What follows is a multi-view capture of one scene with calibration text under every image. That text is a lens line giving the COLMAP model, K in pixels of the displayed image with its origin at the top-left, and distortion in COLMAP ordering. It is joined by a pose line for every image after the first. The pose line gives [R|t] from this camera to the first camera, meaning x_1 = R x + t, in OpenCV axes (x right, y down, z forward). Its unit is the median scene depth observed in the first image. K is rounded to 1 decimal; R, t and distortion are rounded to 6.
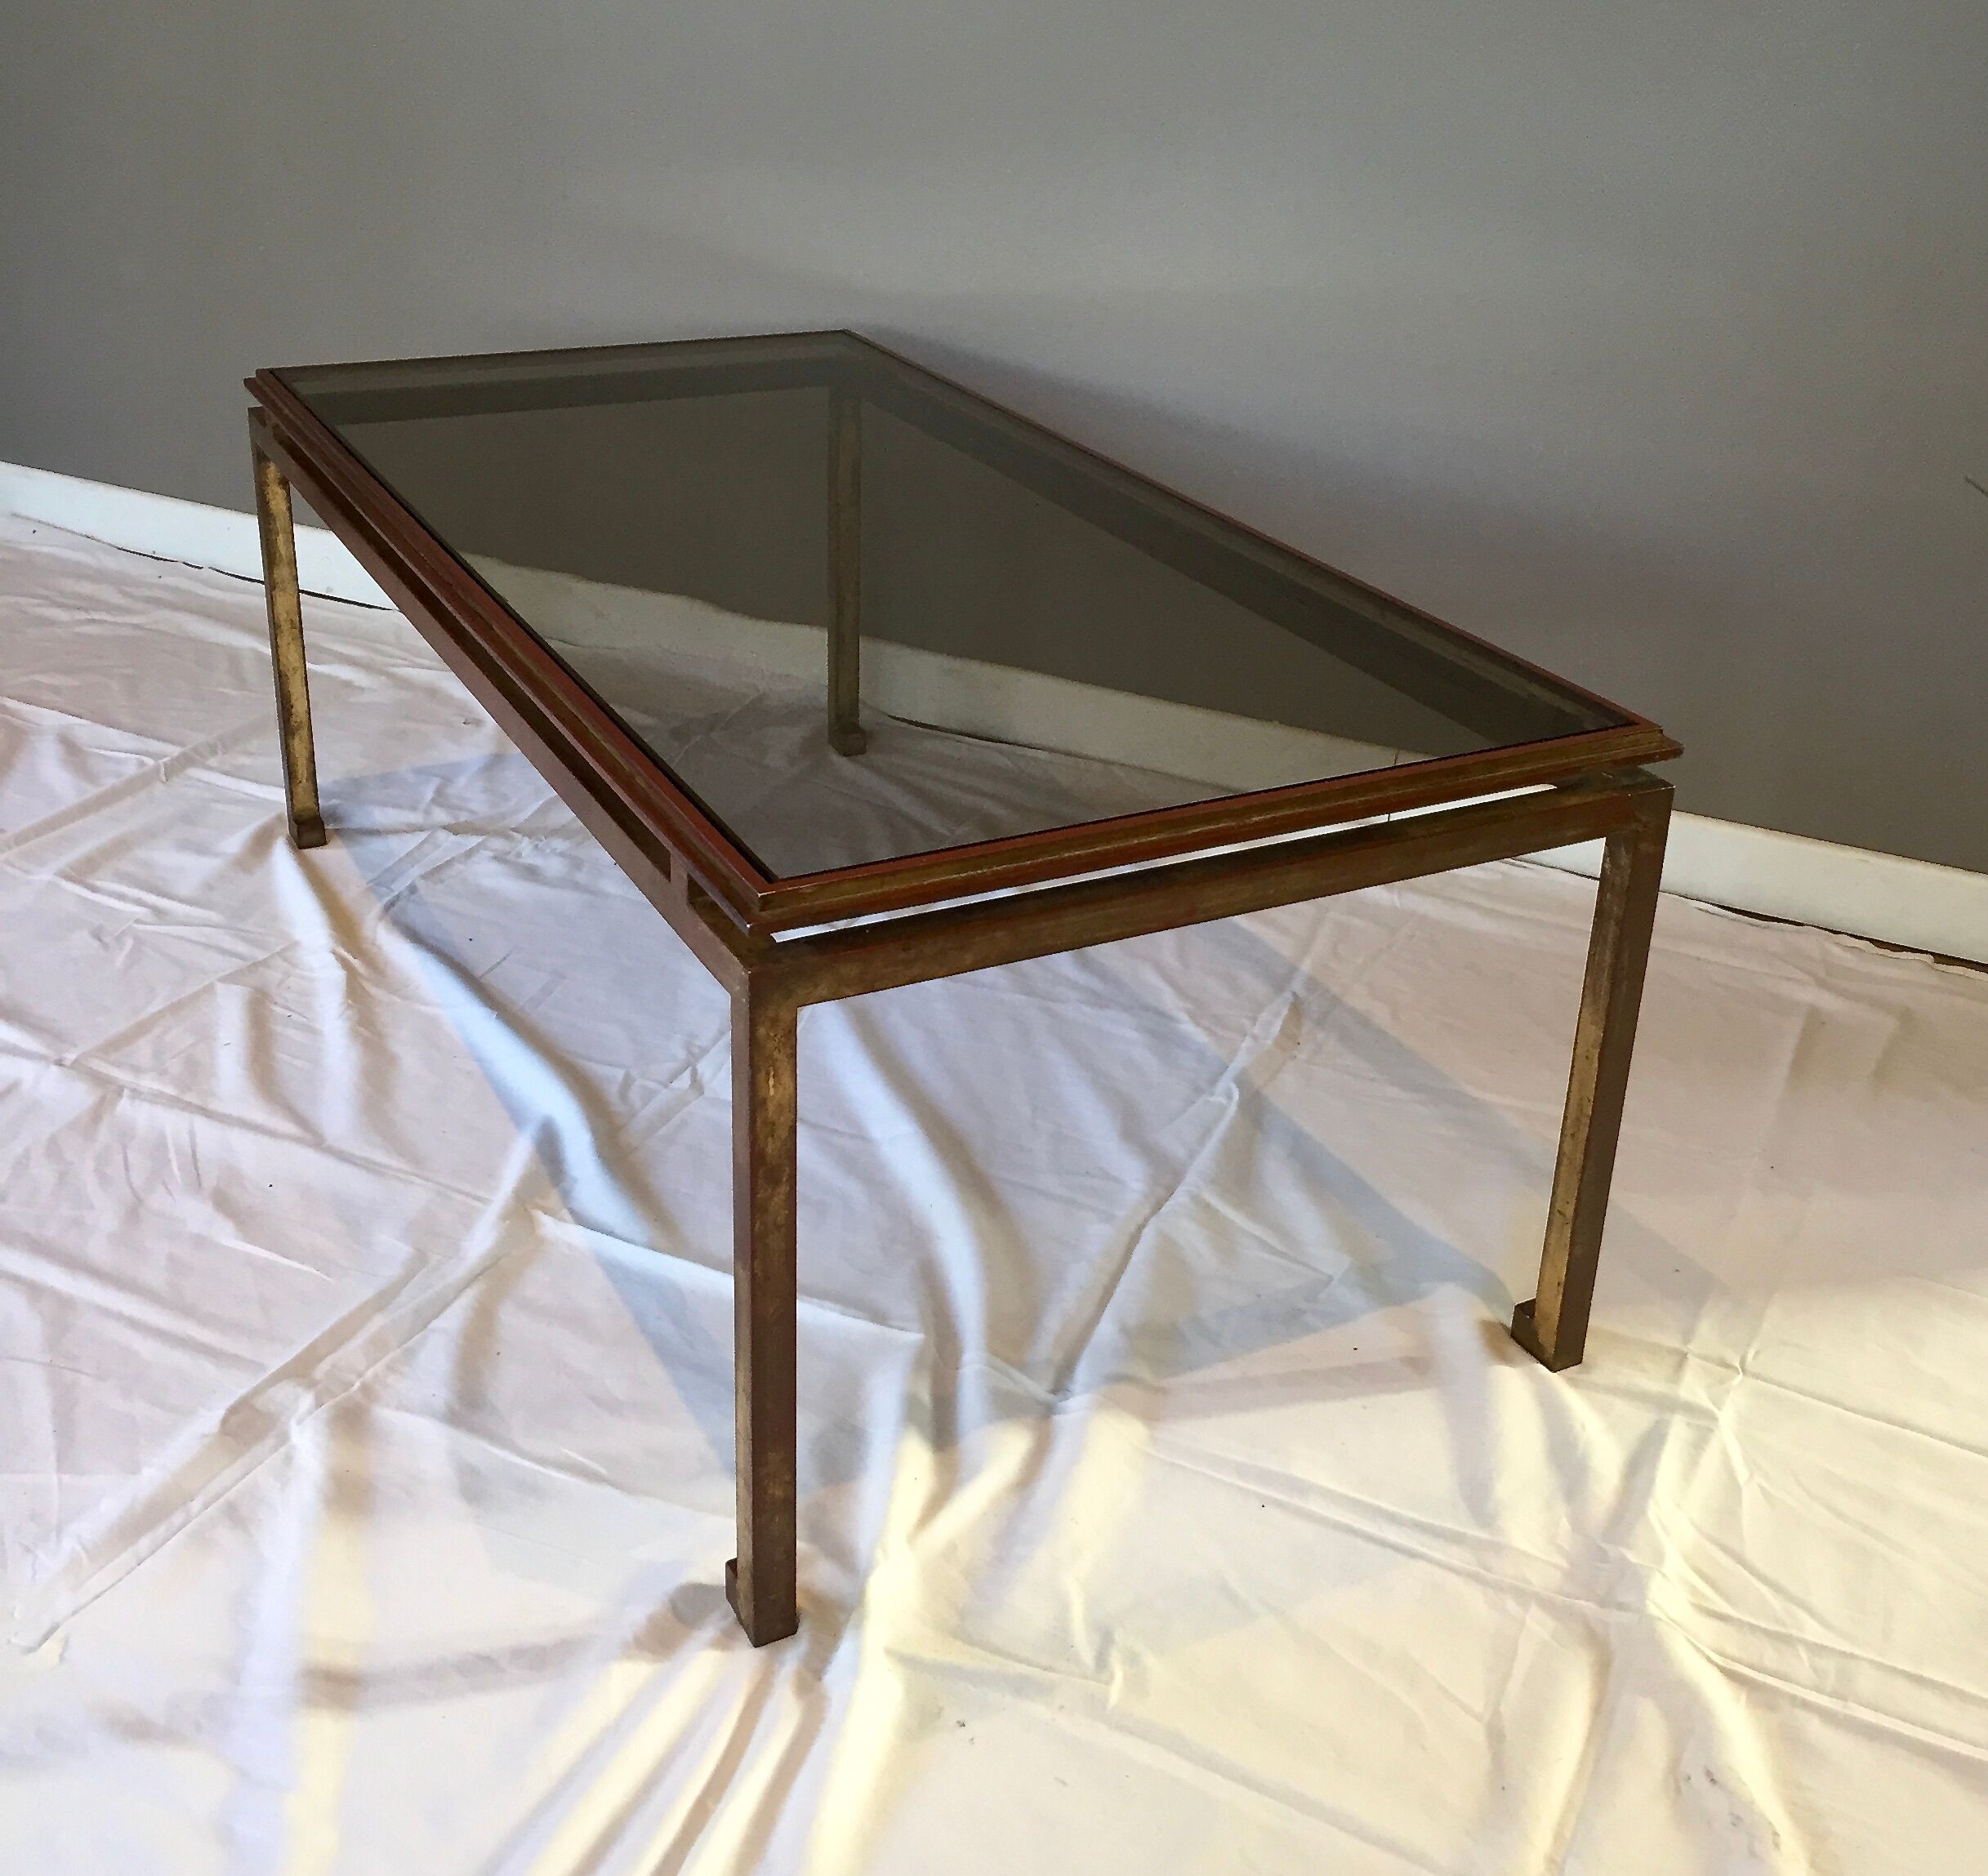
lens RADIAL K [[2273.6, 0, 1000.8], [0, 2273.6, 804.0], [0, 0, 1]] dist [0.062630, 0.000000]
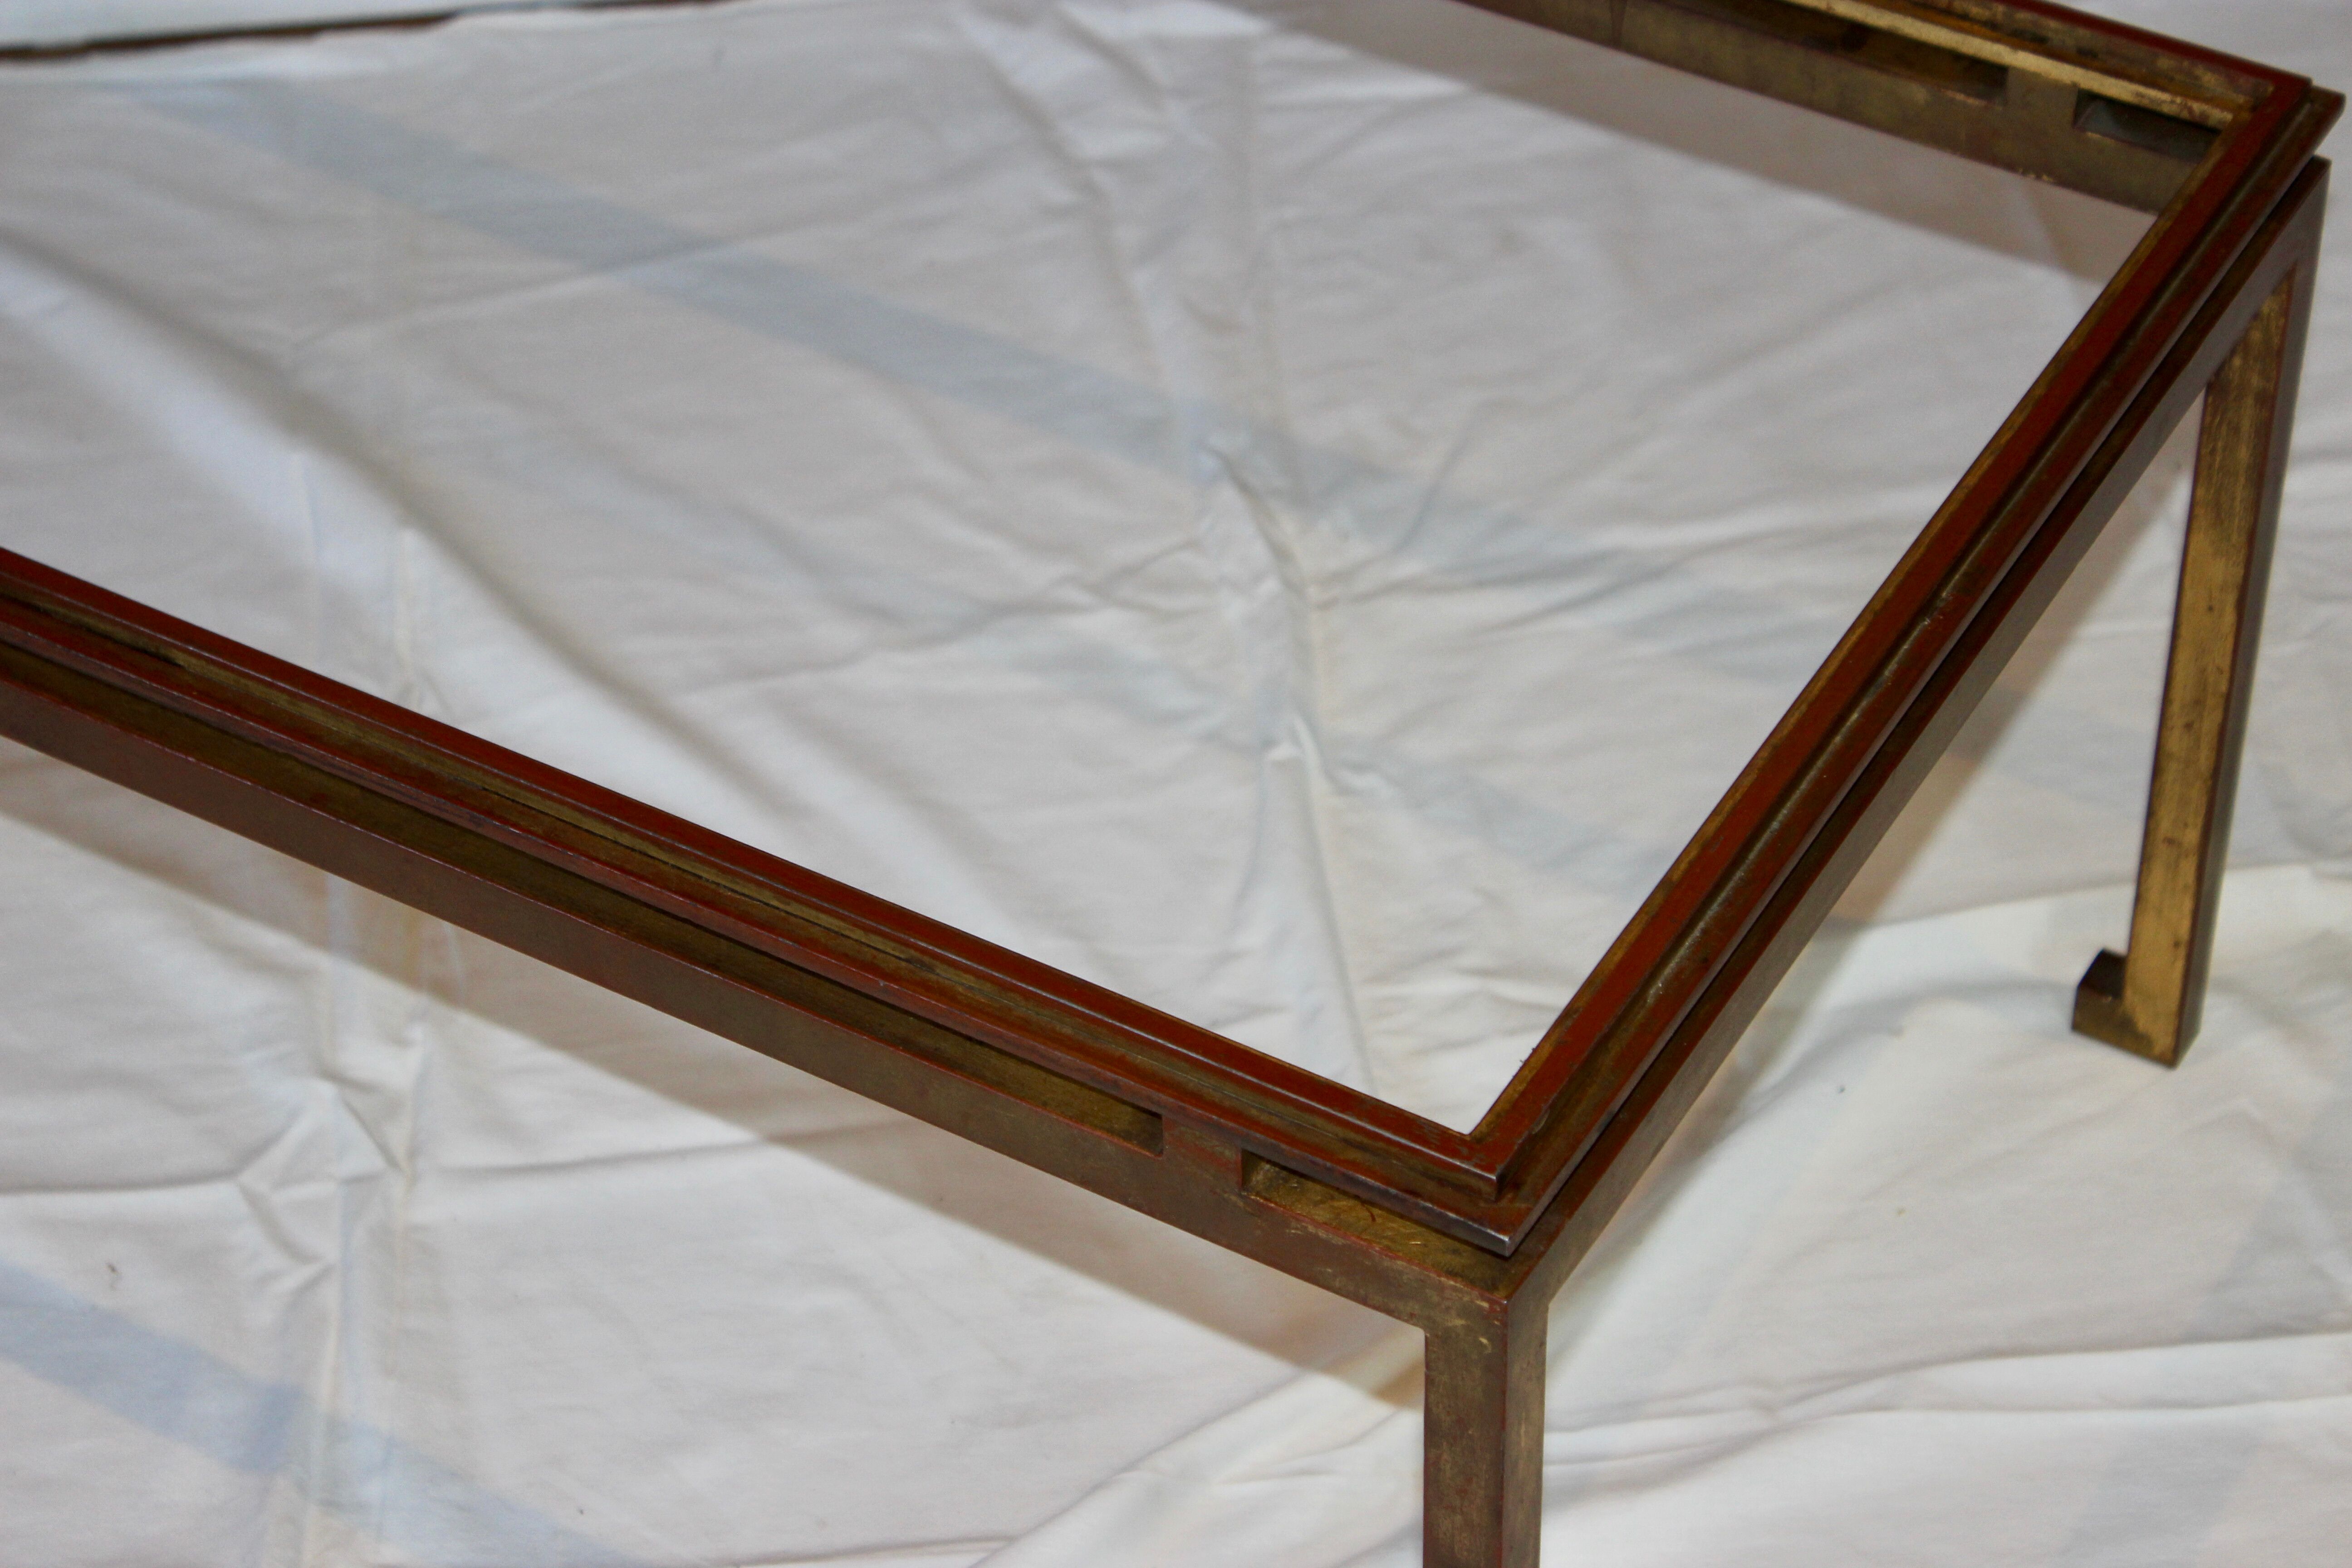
lens RADIAL K [[5293.5, 0, 1156.6], [0, 5293.5, 796.4], [0, 0, 1]] dist [0.058813, 0.000000]
pose [[0.850877, -0.397088, 0.343991, -0.382828], [0.259629, 0.887046, 0.381761, -0.364883], [-0.456729, -0.235521, 0.857863, -0.027801]]
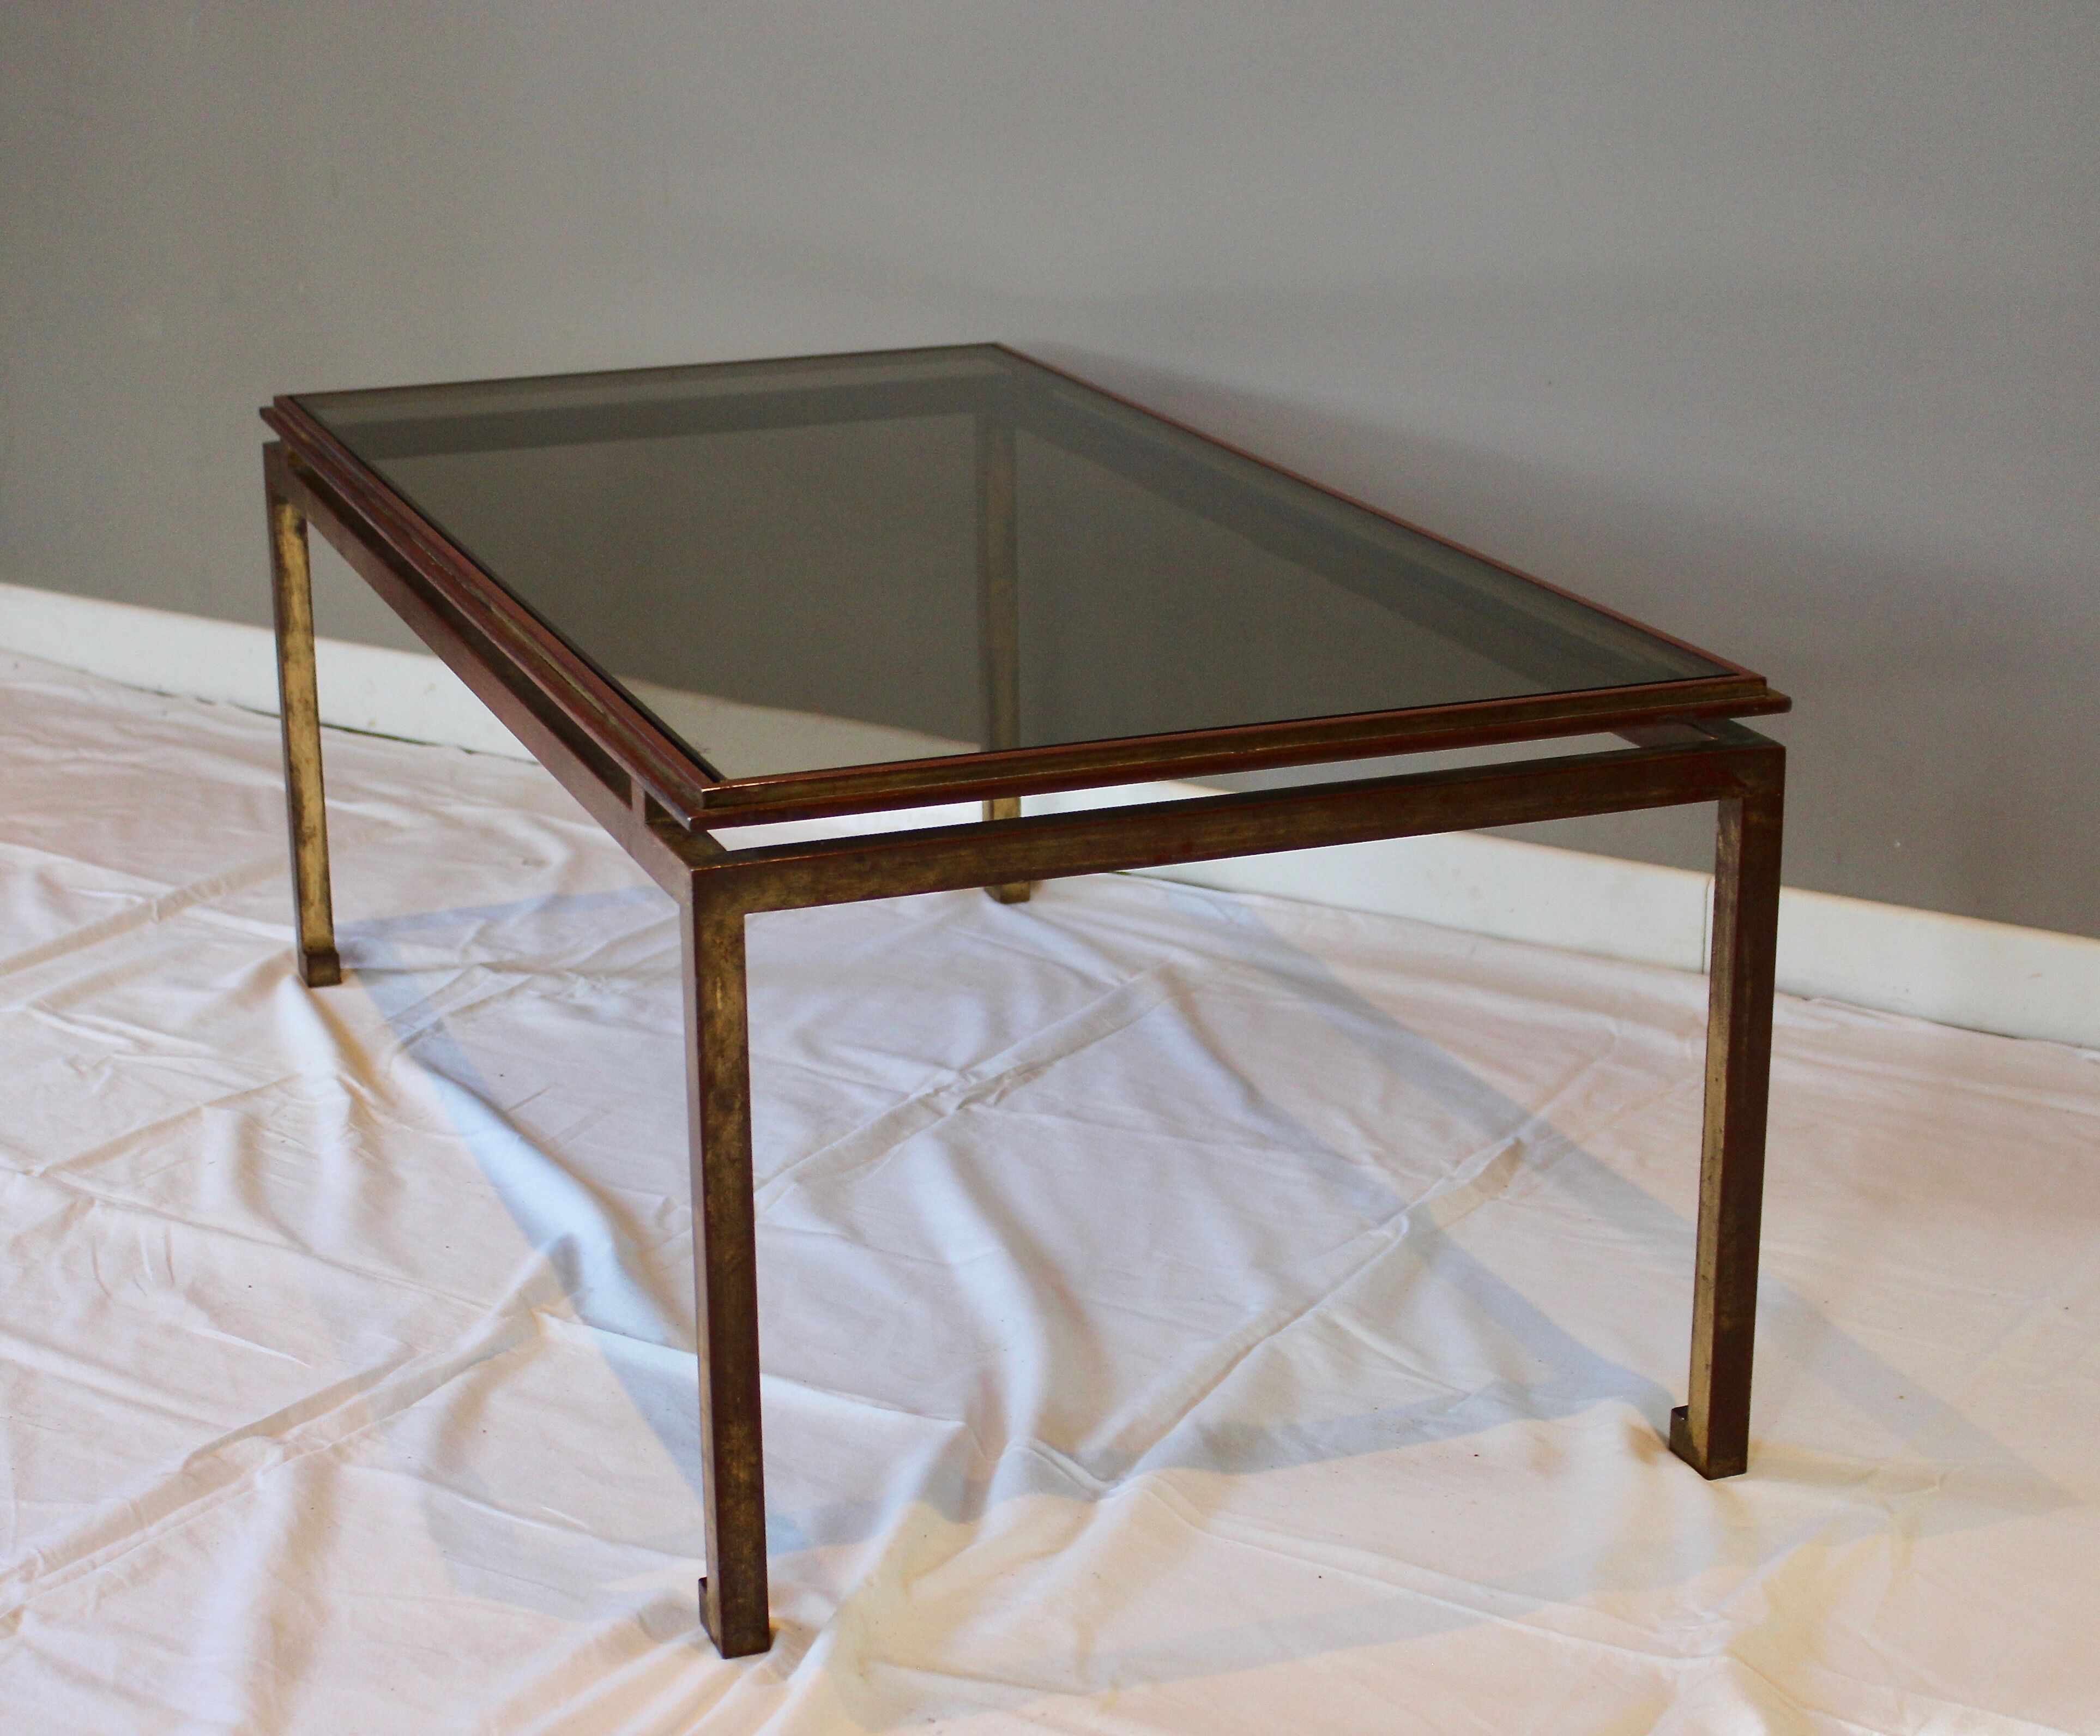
lens RADIAL K [[3865.5, 0, 965.3], [0, 3865.5, 979.2], [0, 0, 1]] dist [-0.050458, 0.000000]
pose [[0.988414, -0.001528, -0.151775, 0.170267], [-0.011753, 0.996176, -0.086570, 0.173900], [0.151327, 0.087351, 0.984617, -0.404939]]
